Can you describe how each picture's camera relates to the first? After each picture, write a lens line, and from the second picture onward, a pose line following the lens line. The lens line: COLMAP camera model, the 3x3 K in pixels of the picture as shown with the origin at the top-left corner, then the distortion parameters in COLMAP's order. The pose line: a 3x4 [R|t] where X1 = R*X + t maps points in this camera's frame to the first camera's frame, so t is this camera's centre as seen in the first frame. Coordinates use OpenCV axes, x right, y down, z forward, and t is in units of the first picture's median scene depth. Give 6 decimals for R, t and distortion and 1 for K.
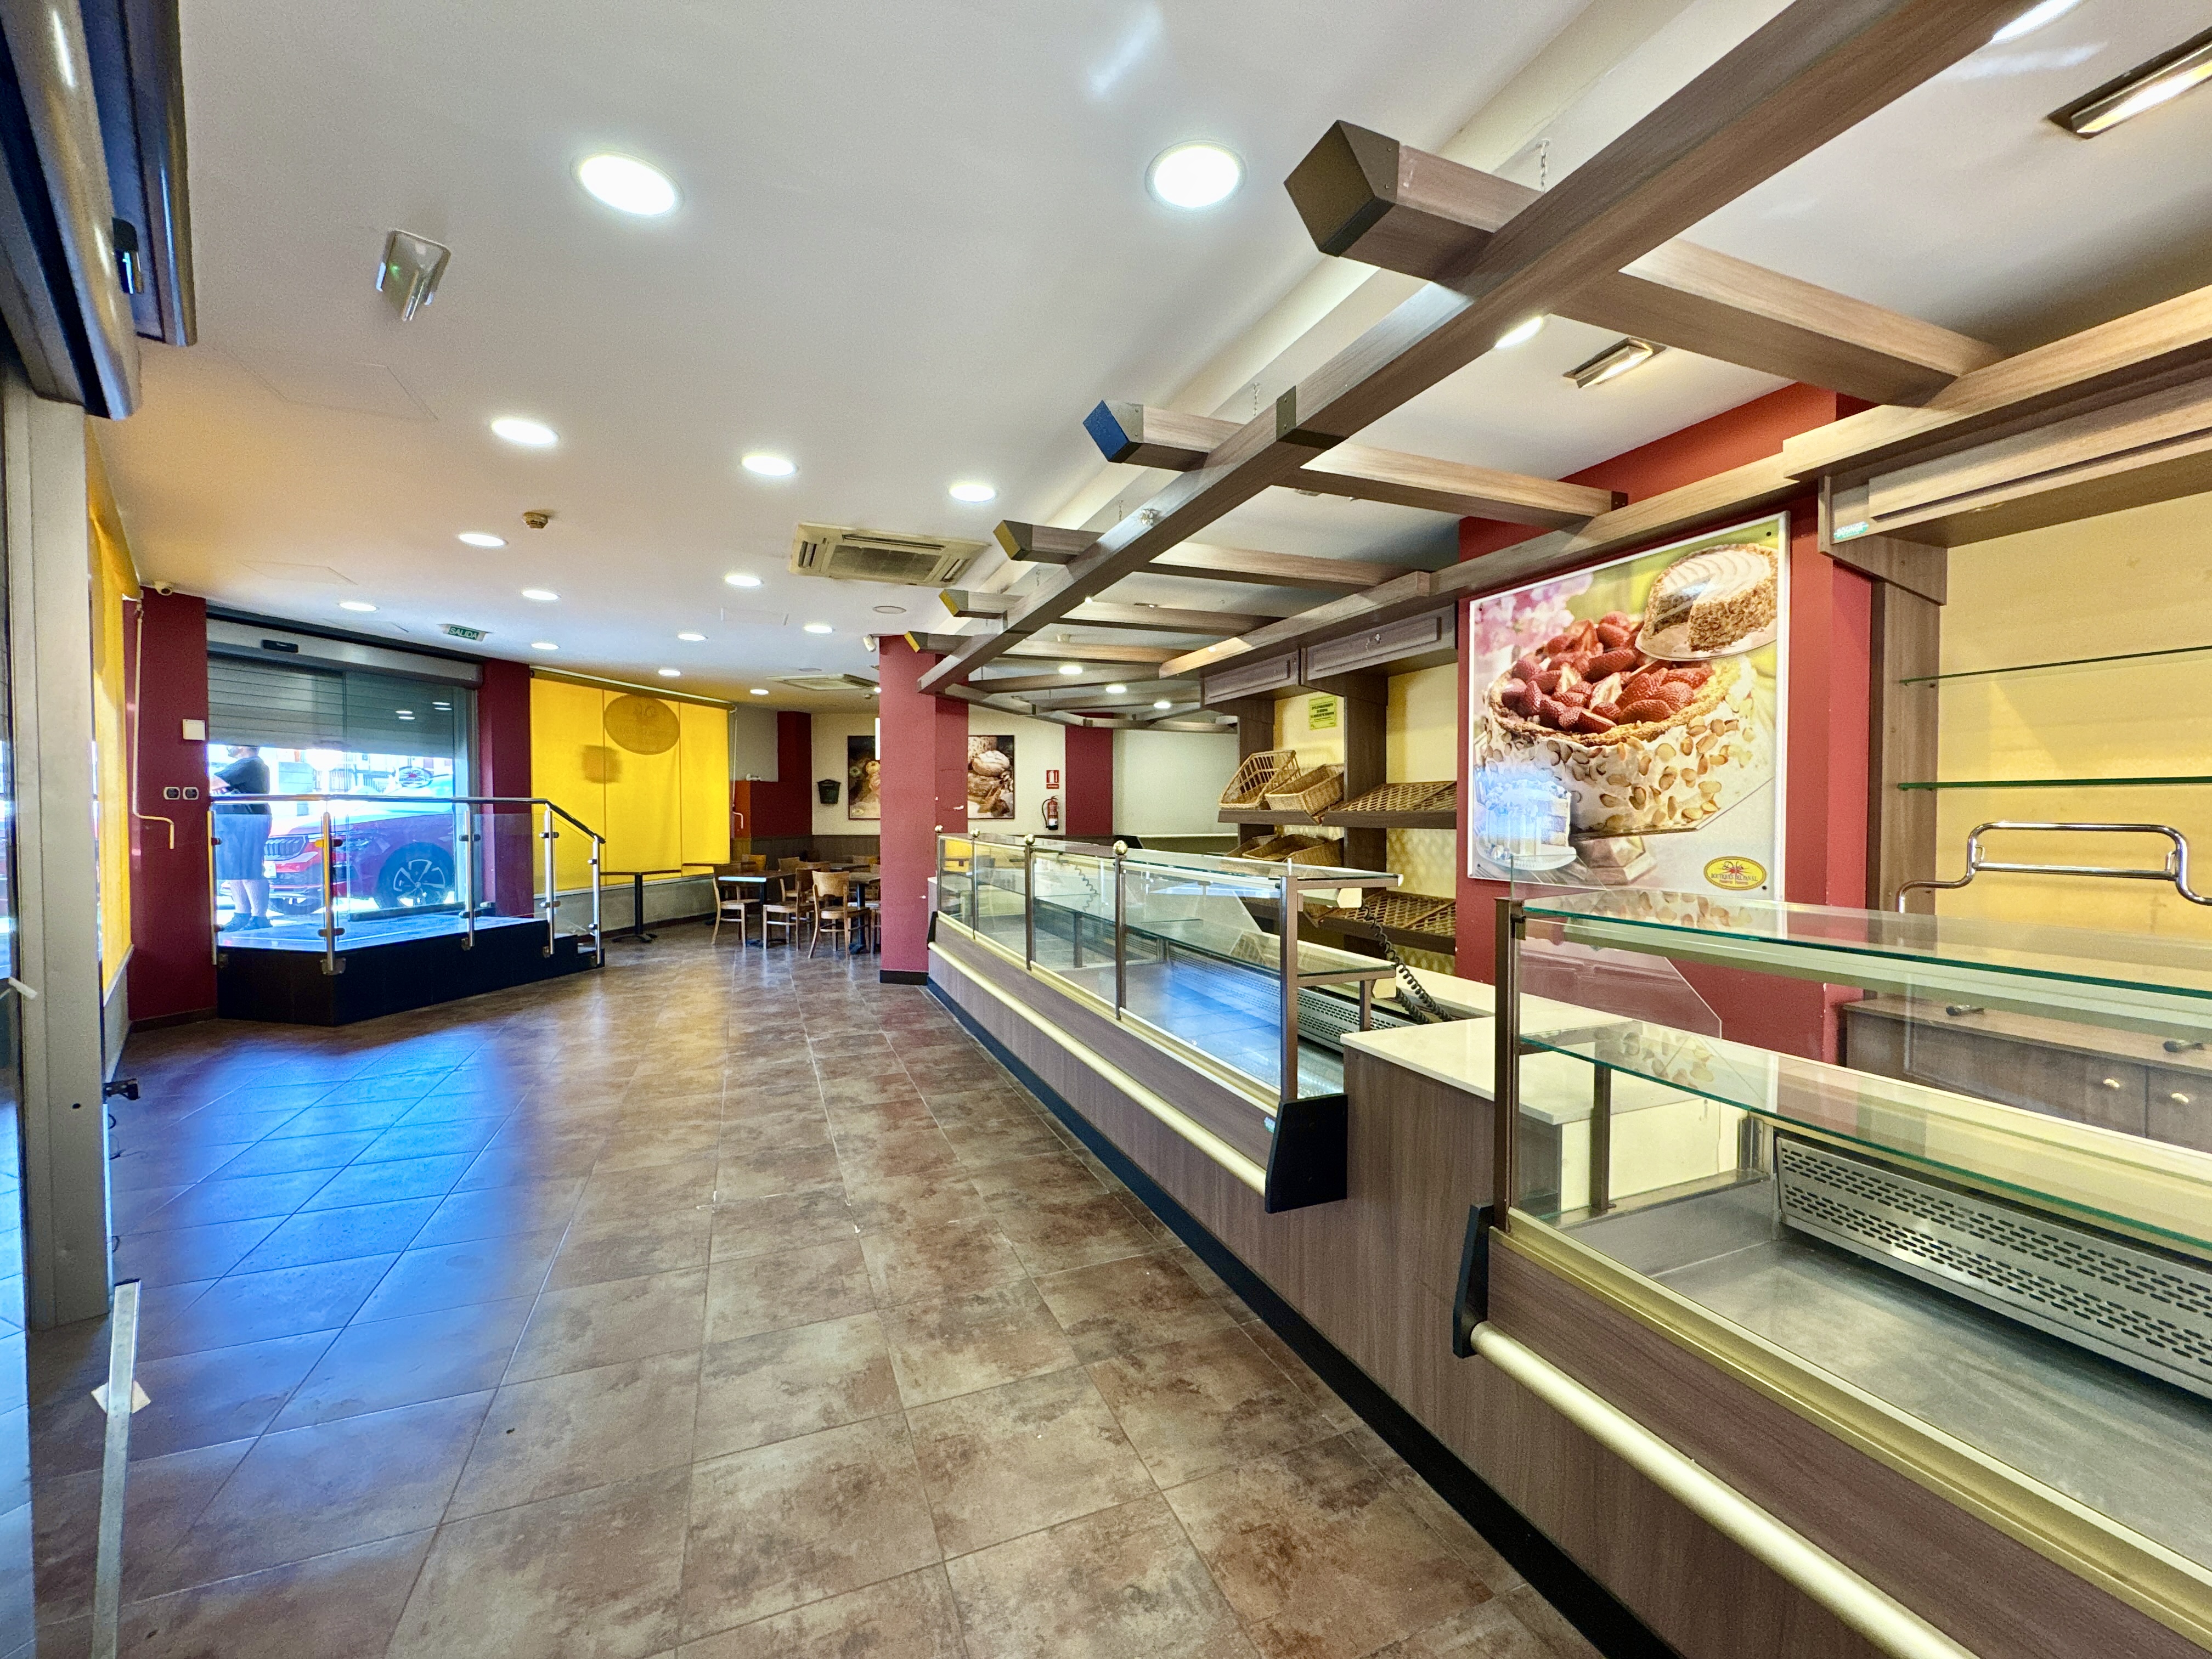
lens RADIAL K [[887.5, 0, 1105.3], [0, 887.5, 832.5], [0, 0, 1]] dist [-0.007131, 0.001127]
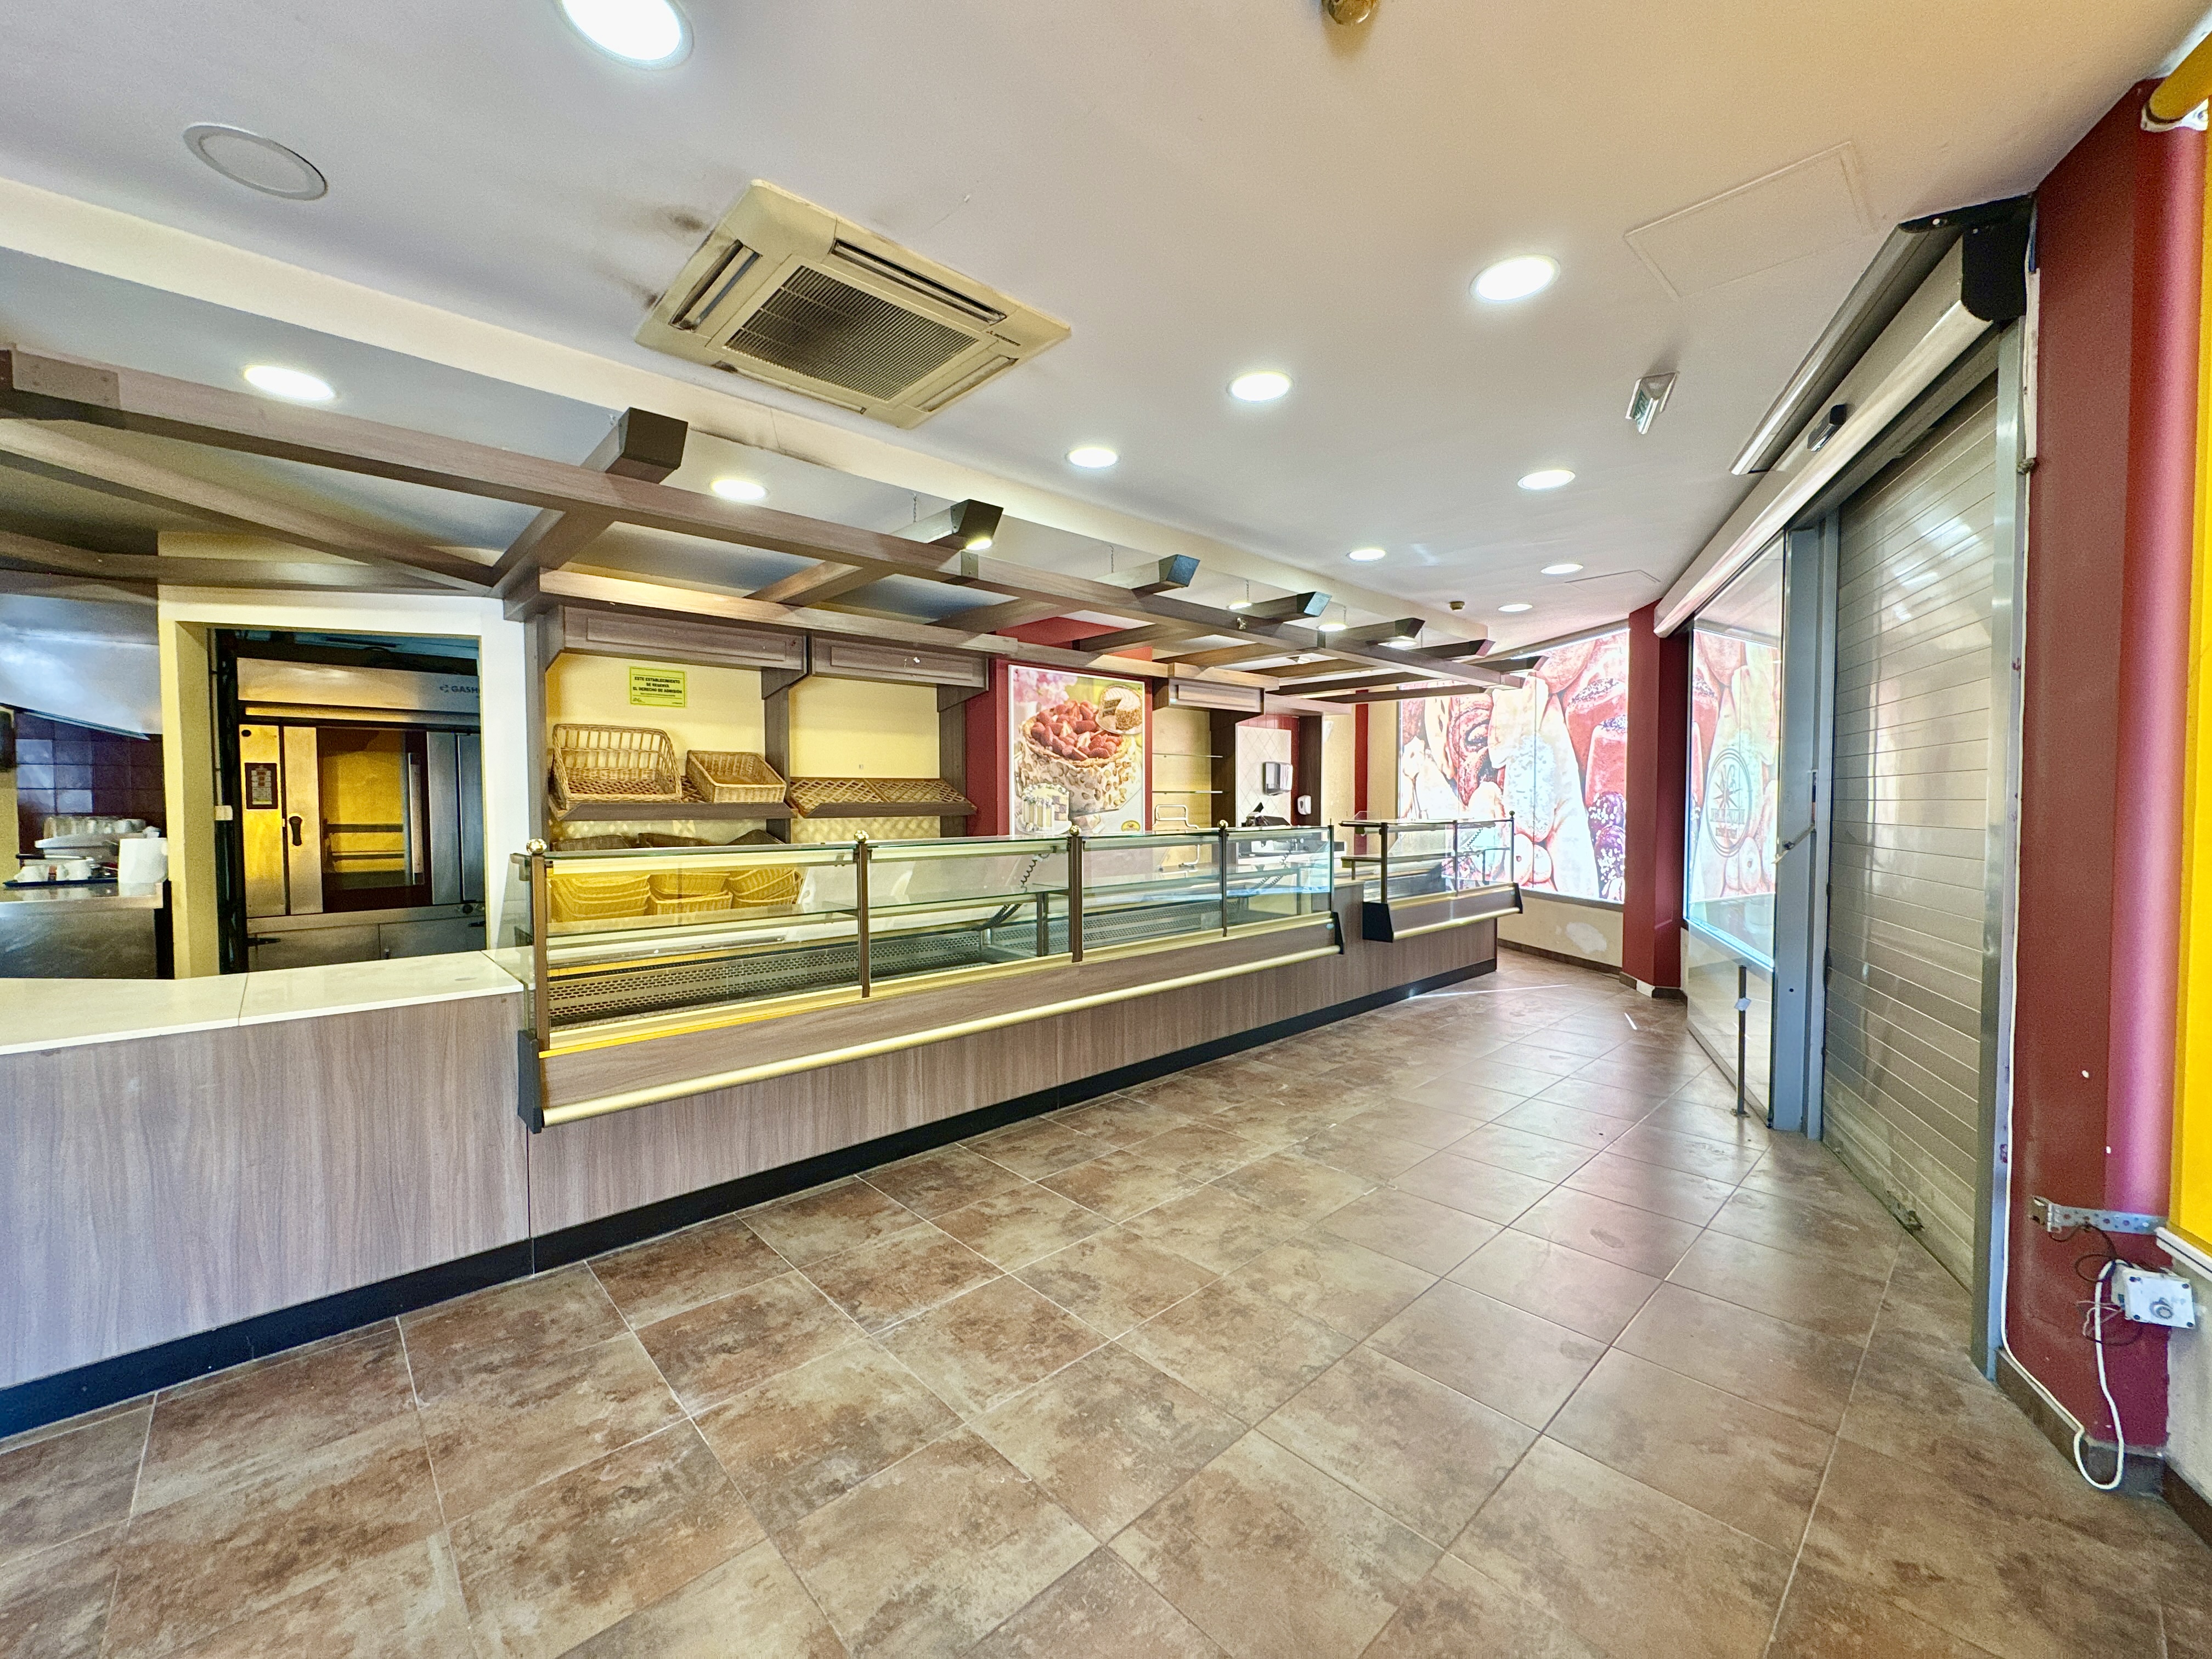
lens RADIAL K [[887.5, 0, 1112.3], [0, 887.5, 830.5], [0, 0, 1]] dist [-0.007131, 0.001127]
pose [[-0.367484, -0.023672, 0.929729, -1.284941], [0.032639, 0.998732, 0.038330, -0.033389], [-0.929457, 0.044431, -0.366245, 1.672584]]
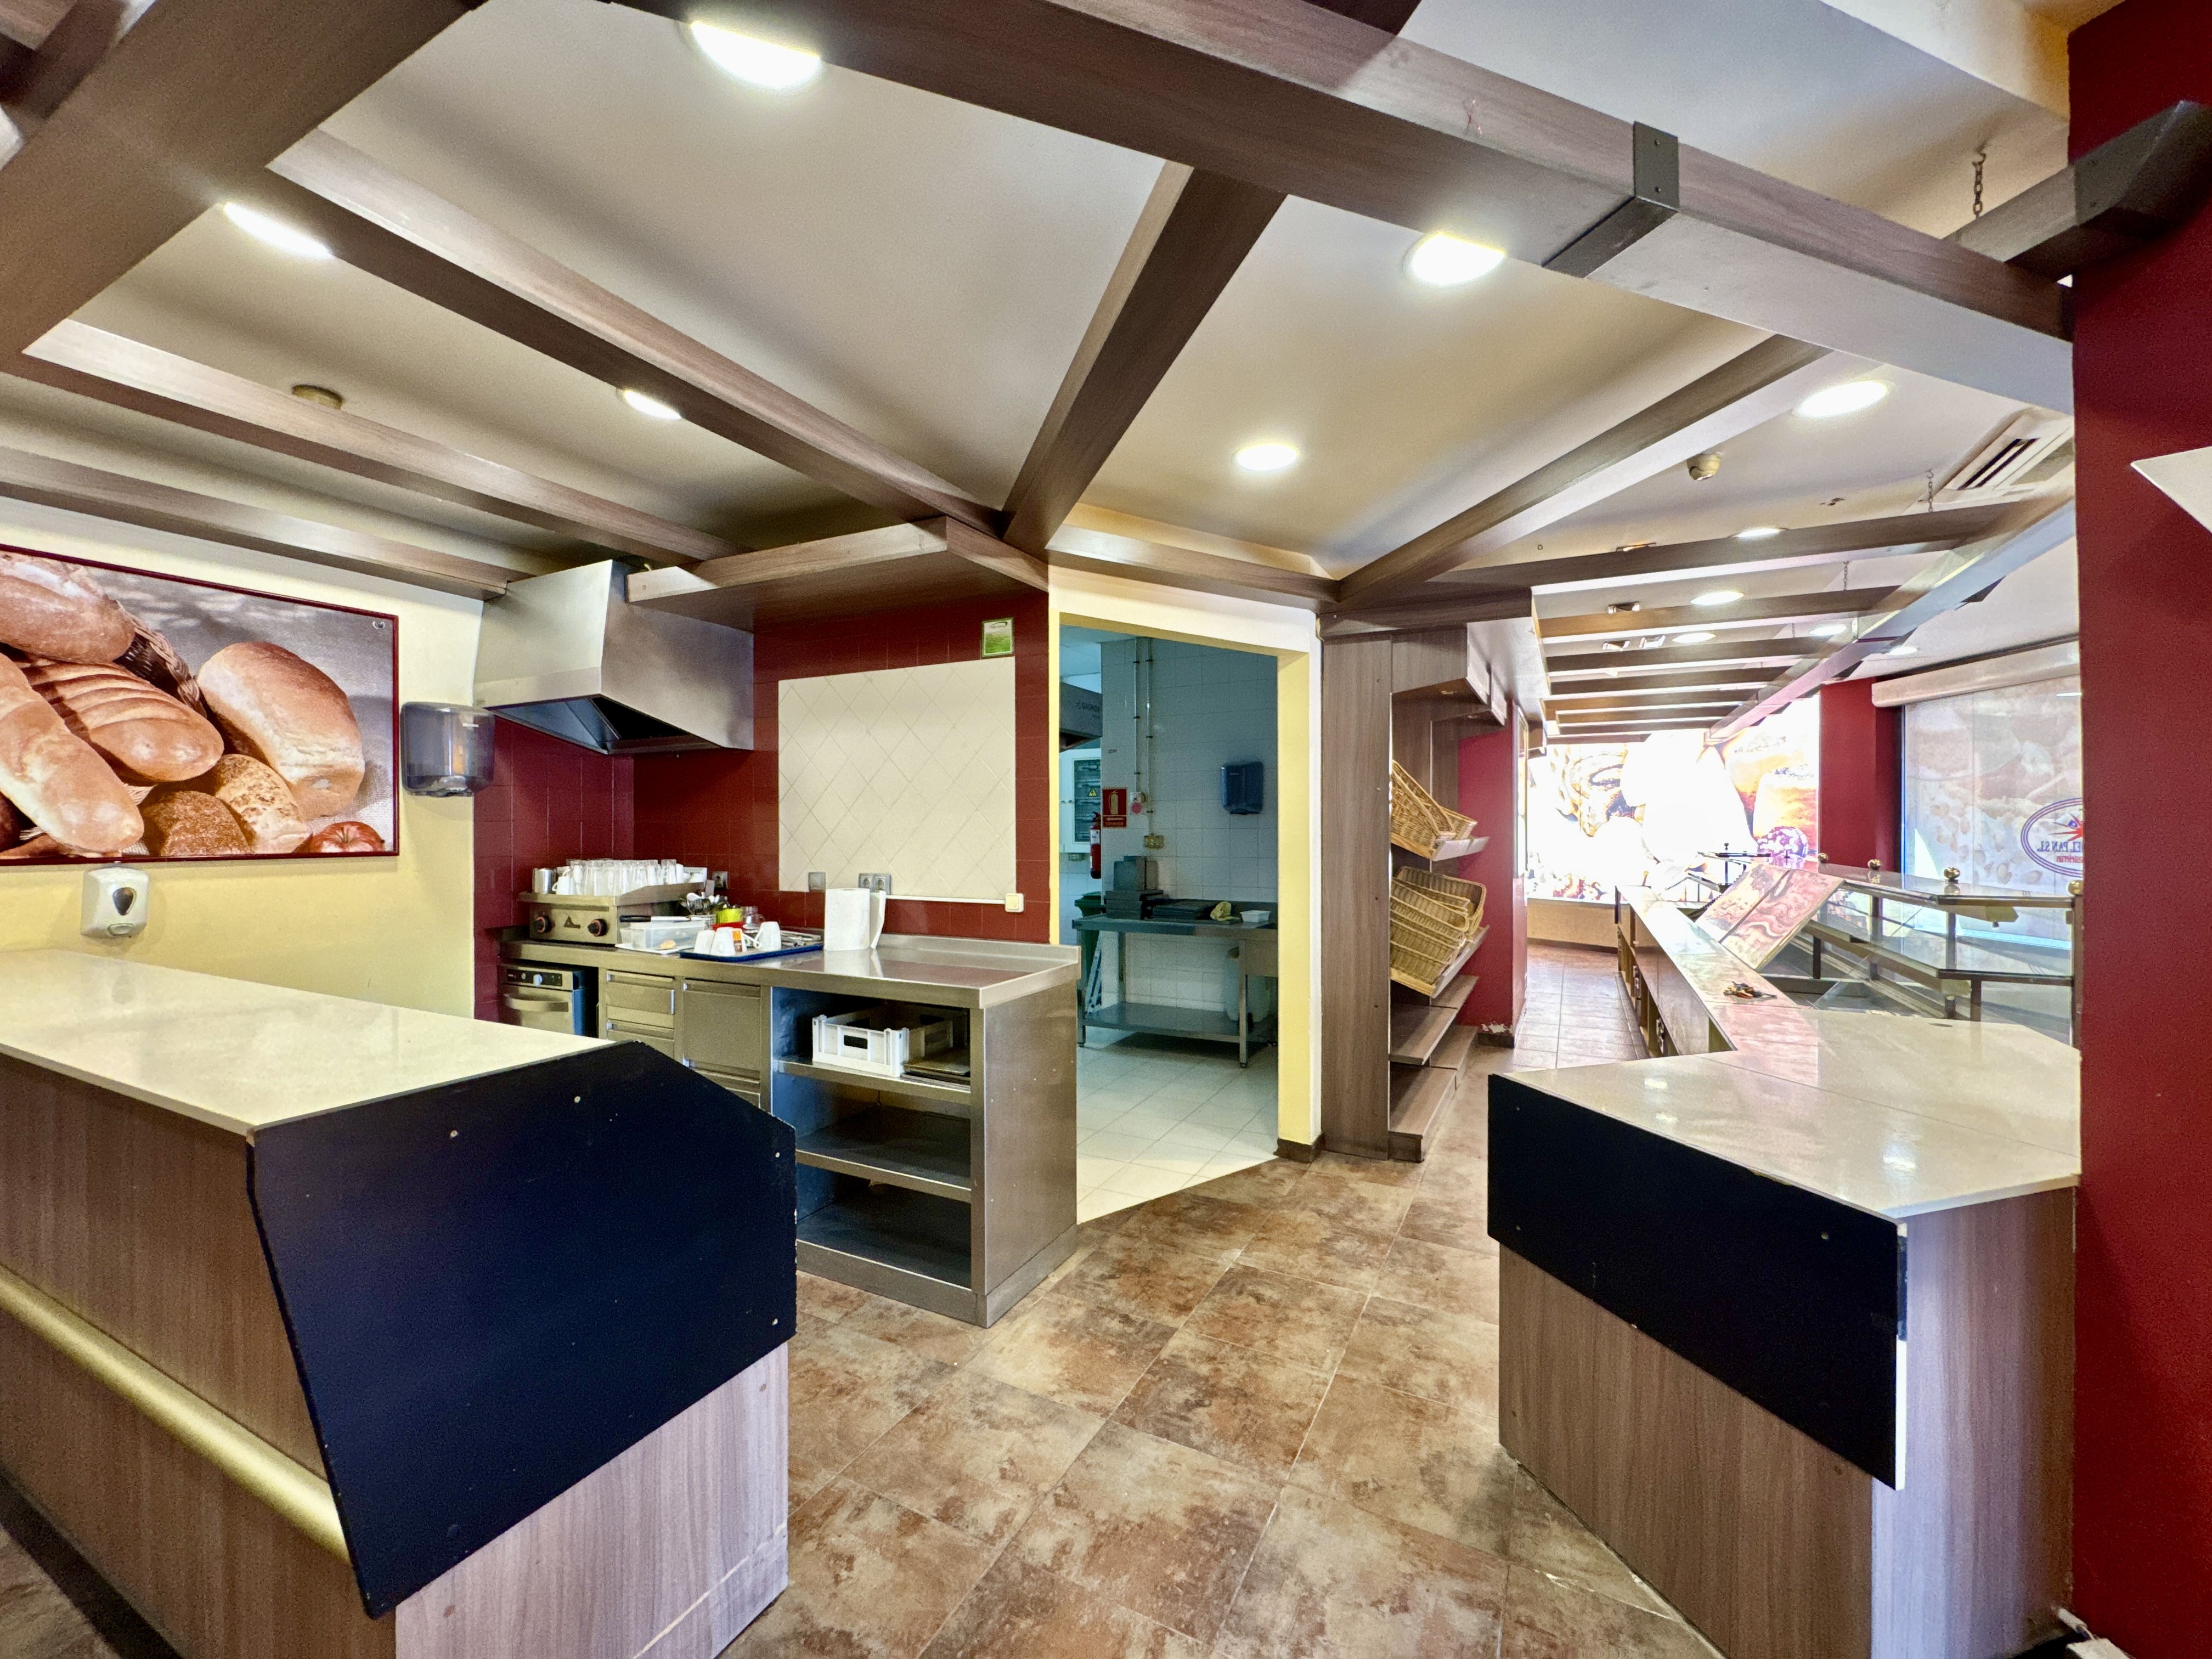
lens RADIAL K [[887.5, 0, 1109.2], [0, 887.5, 829.3], [0, 0, 1]] dist [-0.007131, 0.001127]
pose [[-0.651950, 0.008406, 0.758215, -0.369274], [0.029037, 0.999482, 0.013887, -0.097588], [-0.757706, 0.031070, -0.651856, 3.117613]]
